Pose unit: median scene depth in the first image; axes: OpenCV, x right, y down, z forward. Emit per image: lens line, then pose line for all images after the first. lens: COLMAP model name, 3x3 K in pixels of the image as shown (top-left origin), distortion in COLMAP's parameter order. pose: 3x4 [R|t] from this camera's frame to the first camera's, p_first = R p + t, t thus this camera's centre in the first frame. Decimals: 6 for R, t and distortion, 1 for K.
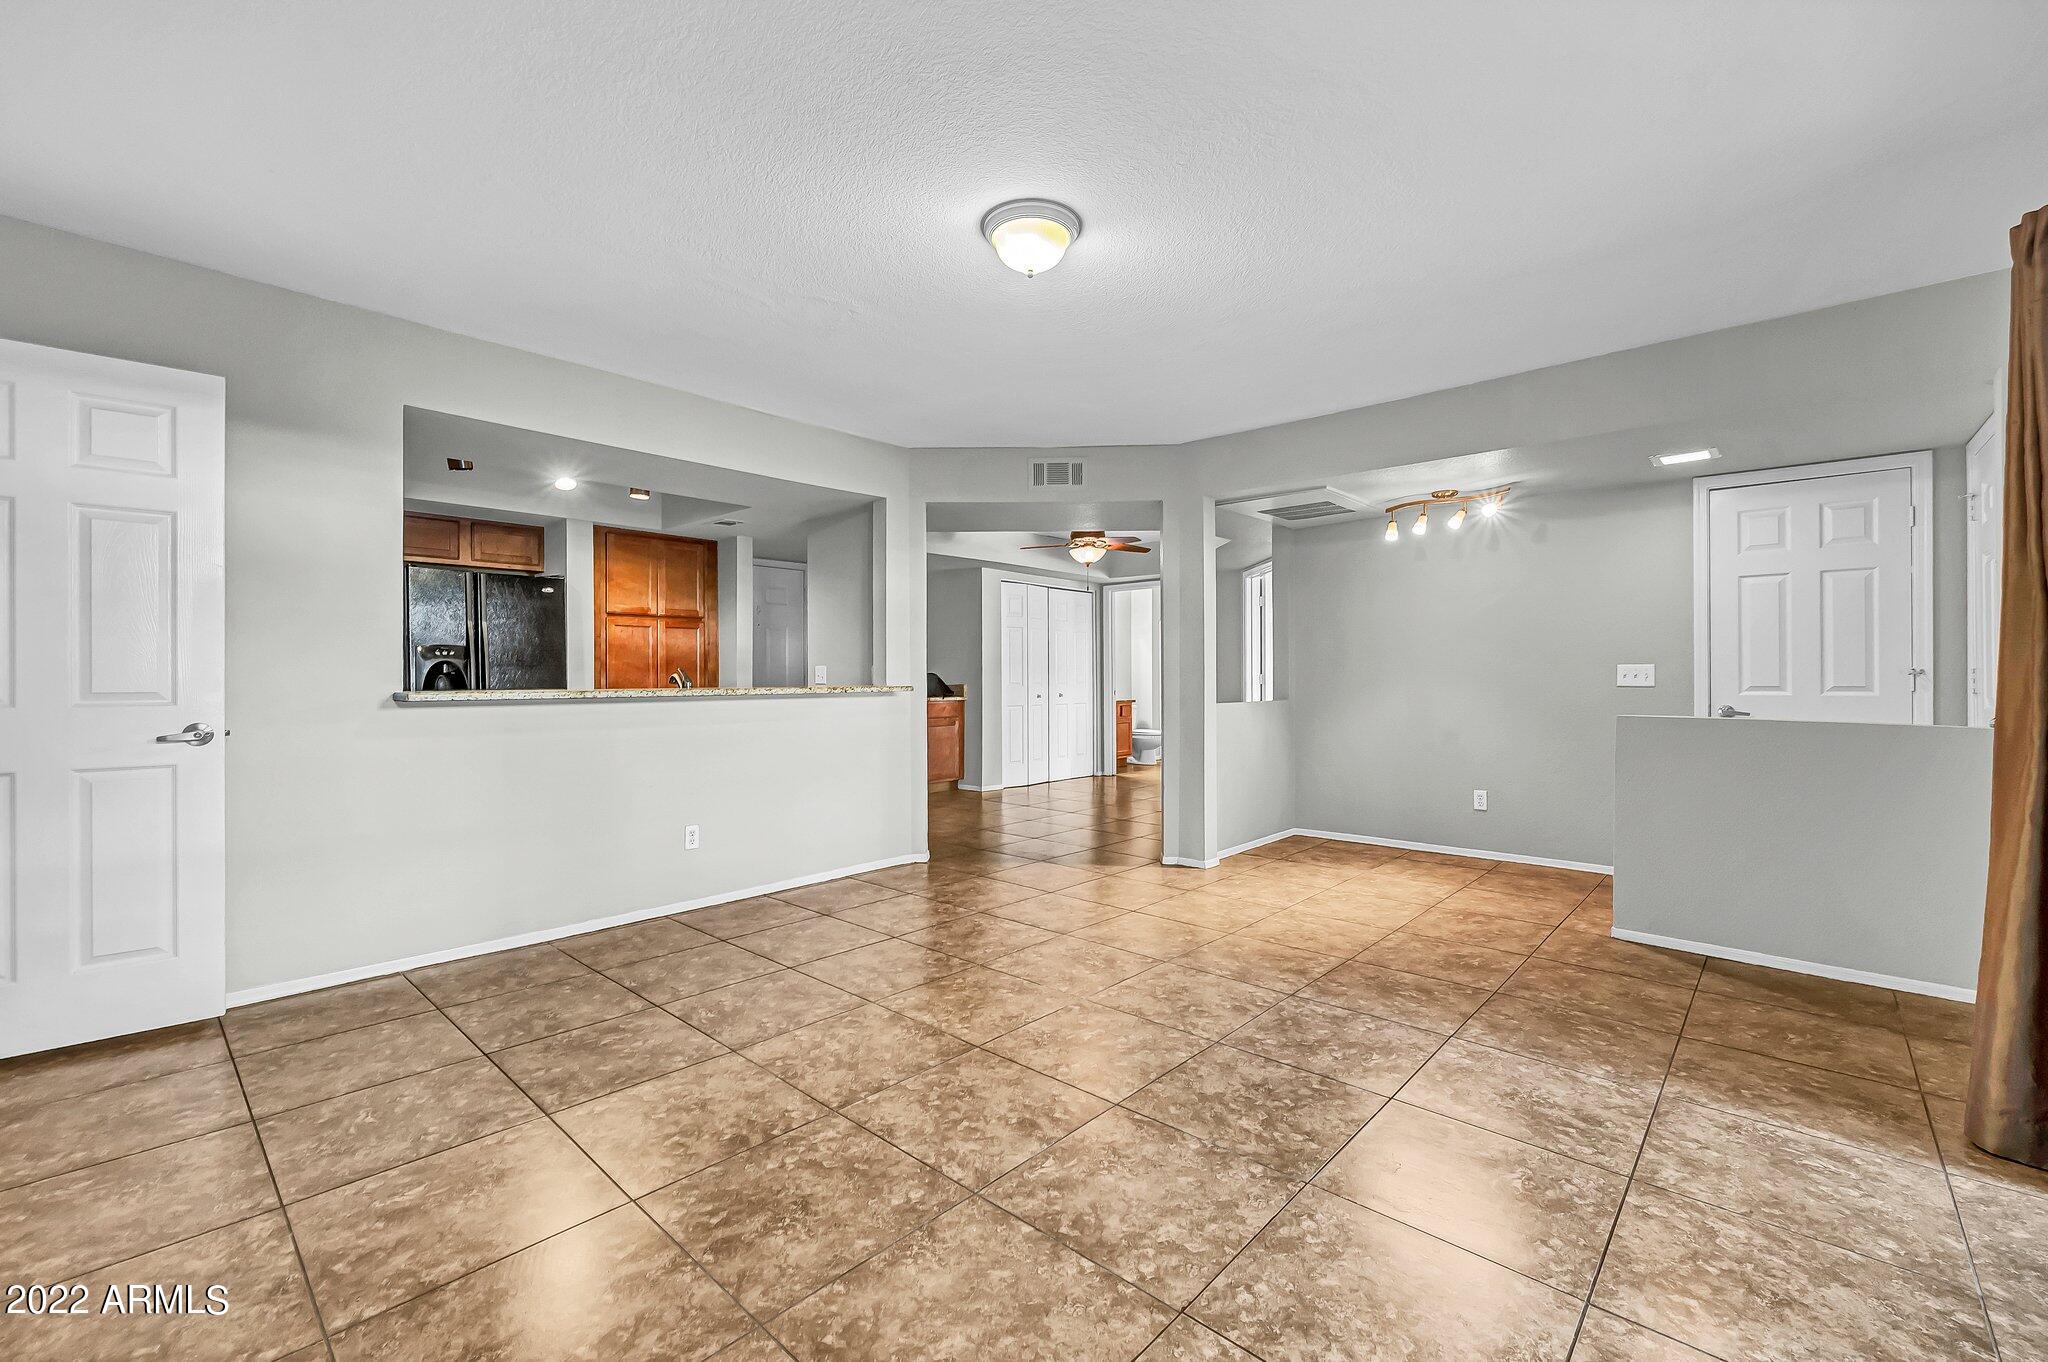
lens RADIAL K [[841.3, 0, 1009.6], [0, 841.3, 690.1], [0, 0, 1]] dist [-0.002610, -0.000026]
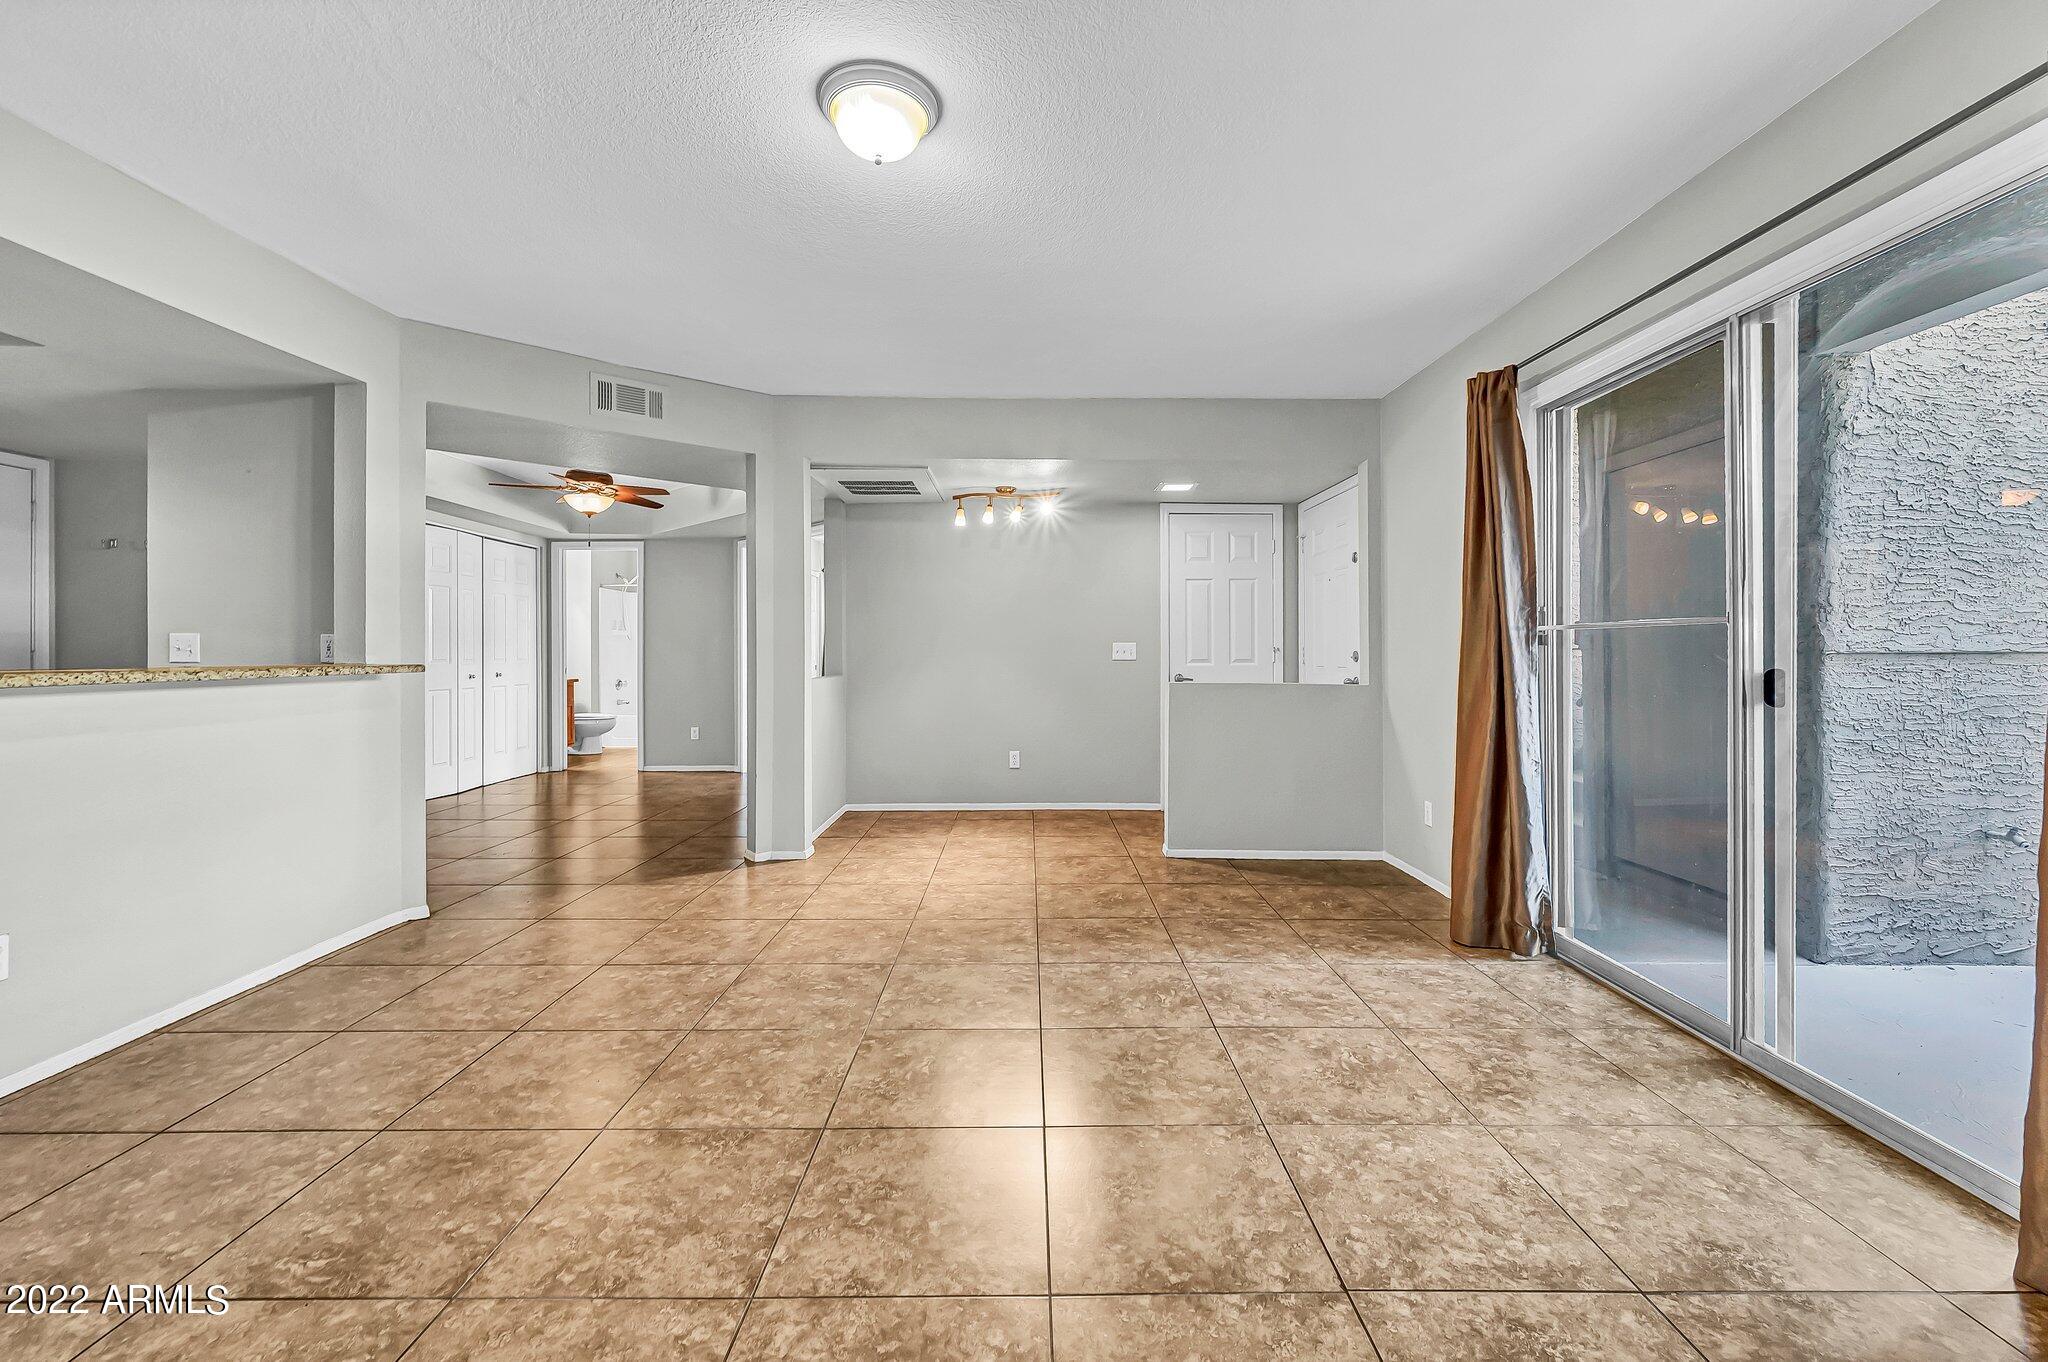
lens RADIAL K [[841.3, 0, 1031.1], [0, 841.3, 654.6], [0, 0, 1]] dist [-0.002610, -0.000026]
pose [[0.727528, 0.000050, 0.686078, -0.326485], [0.009511, 0.999903, -0.010158, -0.000773], [-0.686012, 0.013915, 0.727457, 0.230598]]
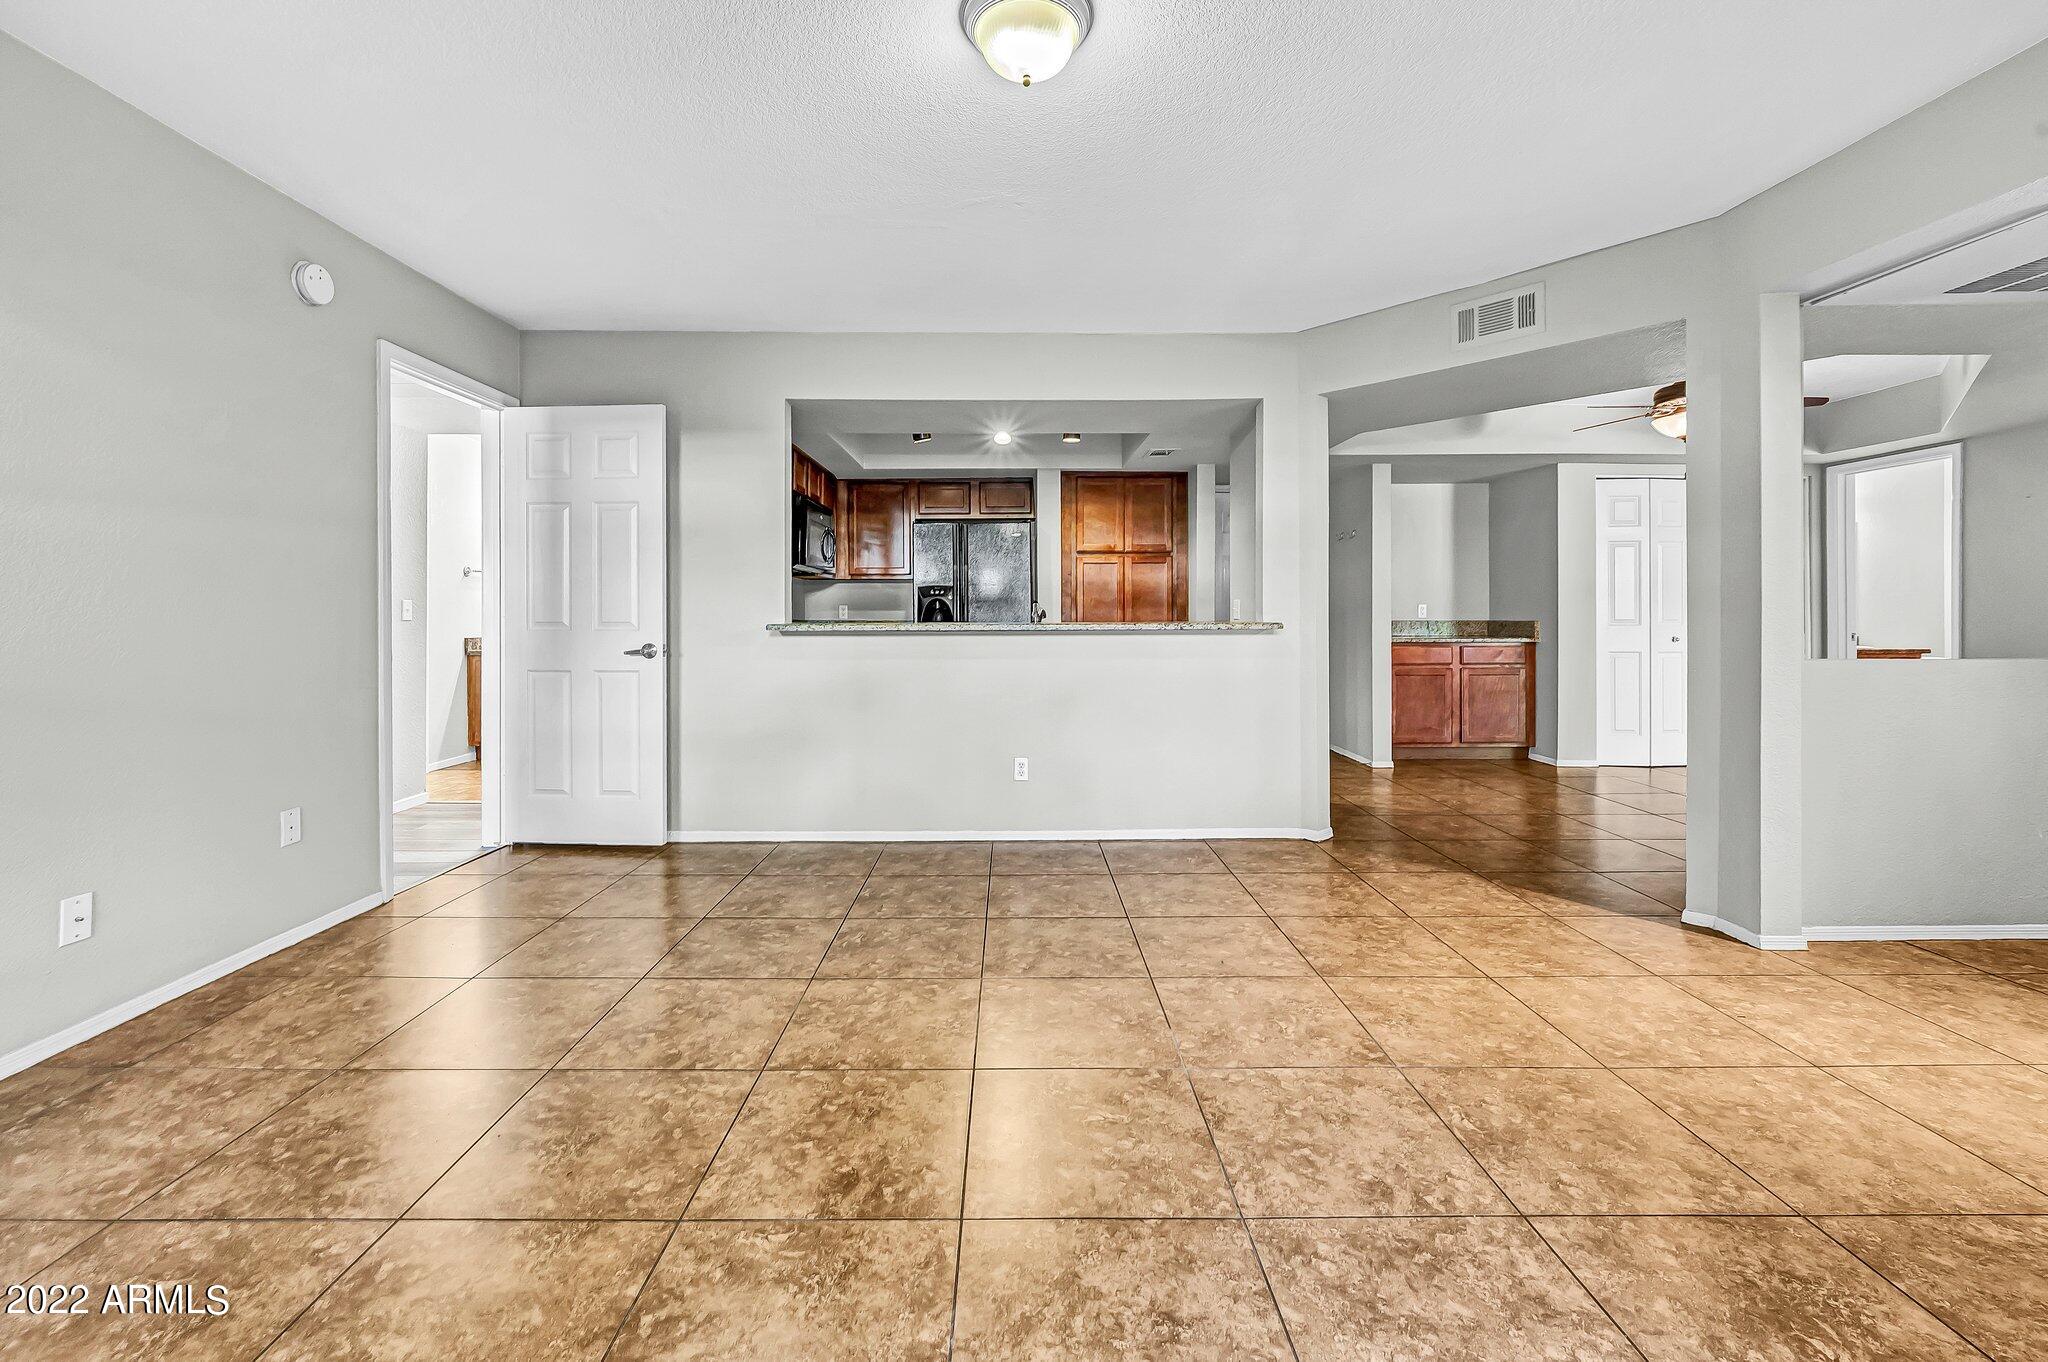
lens RADIAL K [[841.3, 0, 1017.9], [0, 841.3, 626.9], [0, 0, 1]] dist [-0.002610, -0.000026]
pose [[0.689108, 0.013357, -0.724536, 0.436209], [-0.010587, 0.999909, 0.008364, -0.007269], [0.724581, 0.001907, 0.689187, 0.359252]]
